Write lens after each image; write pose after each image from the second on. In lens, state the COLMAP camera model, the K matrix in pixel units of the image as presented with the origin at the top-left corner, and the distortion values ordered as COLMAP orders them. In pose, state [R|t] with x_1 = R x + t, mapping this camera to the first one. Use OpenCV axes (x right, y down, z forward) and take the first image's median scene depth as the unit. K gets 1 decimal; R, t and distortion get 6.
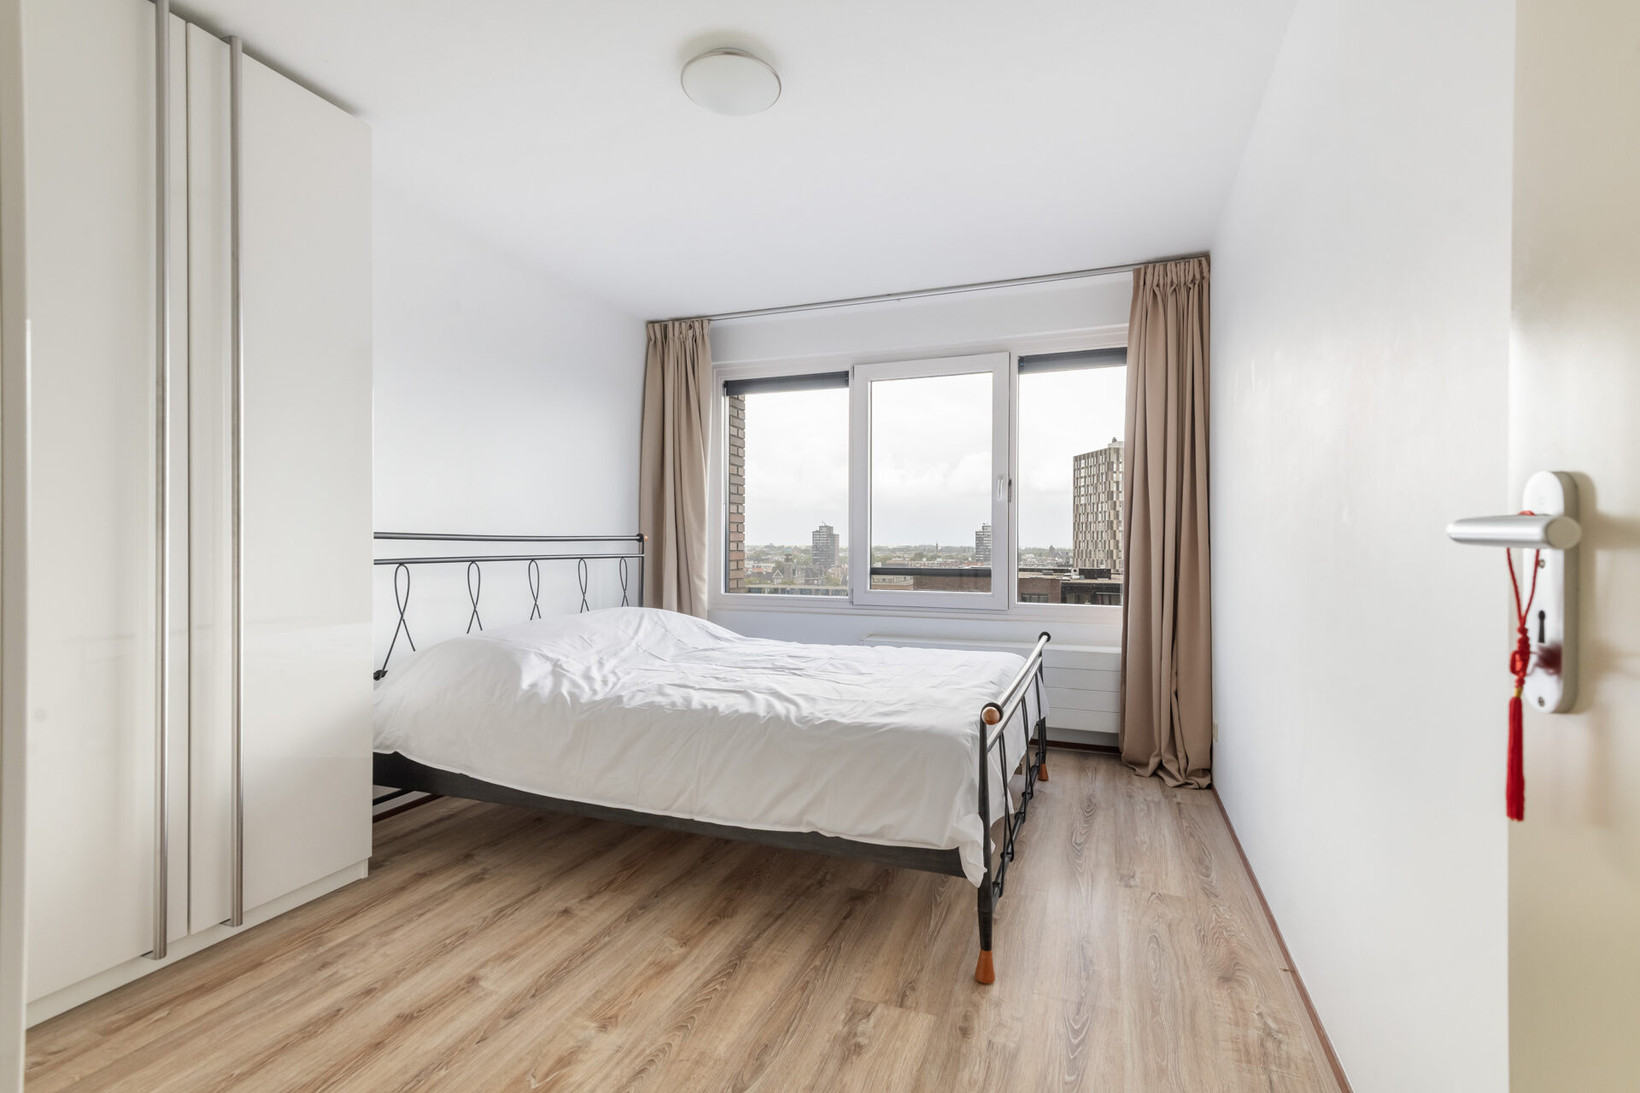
lens RADIAL K [[723.6, 0, 808.8], [0, 723.6, 547.0], [0, 0, 1]] dist [0.020896, 0.000265]
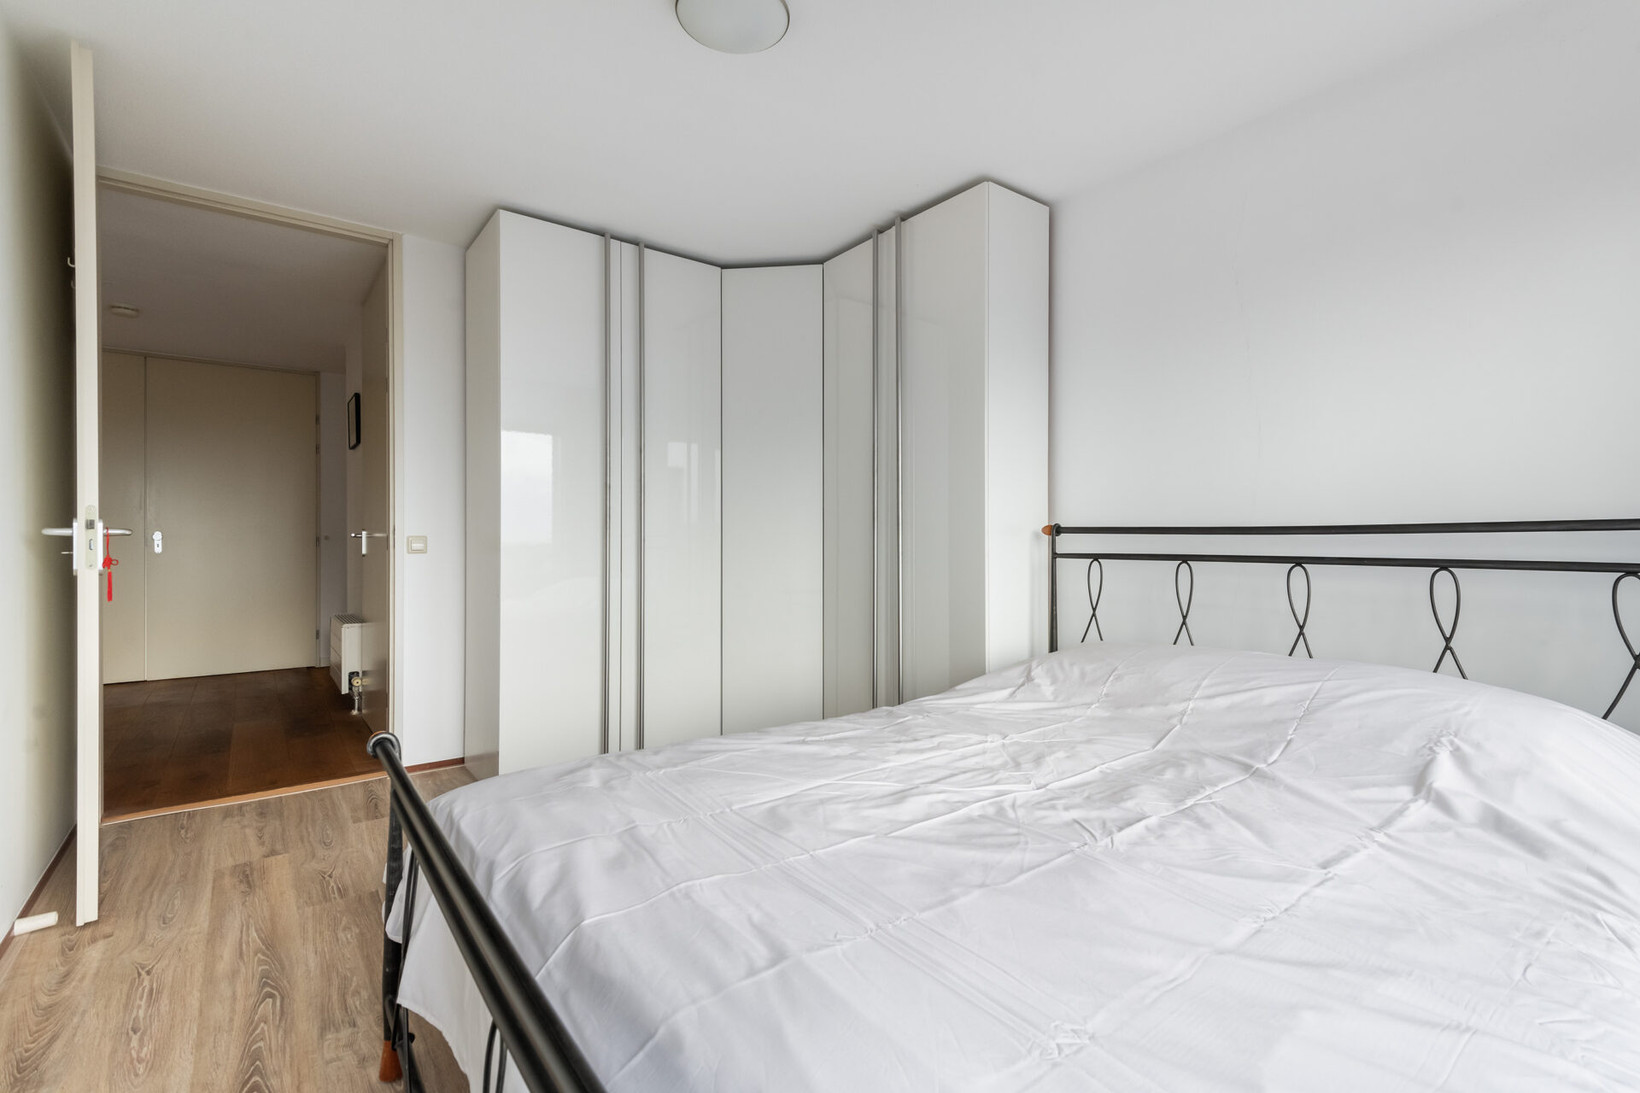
lens RADIAL K [[723.6, 0, 814.7], [0, 723.6, 504.6], [0, 0, 1]] dist [0.020896, 0.000265]
pose [[-0.498829, -0.039397, -0.865804, 0.690027], [-0.006027, 0.999100, -0.041990, -0.008176], [0.866679, -0.015727, -0.498618, 1.696871]]
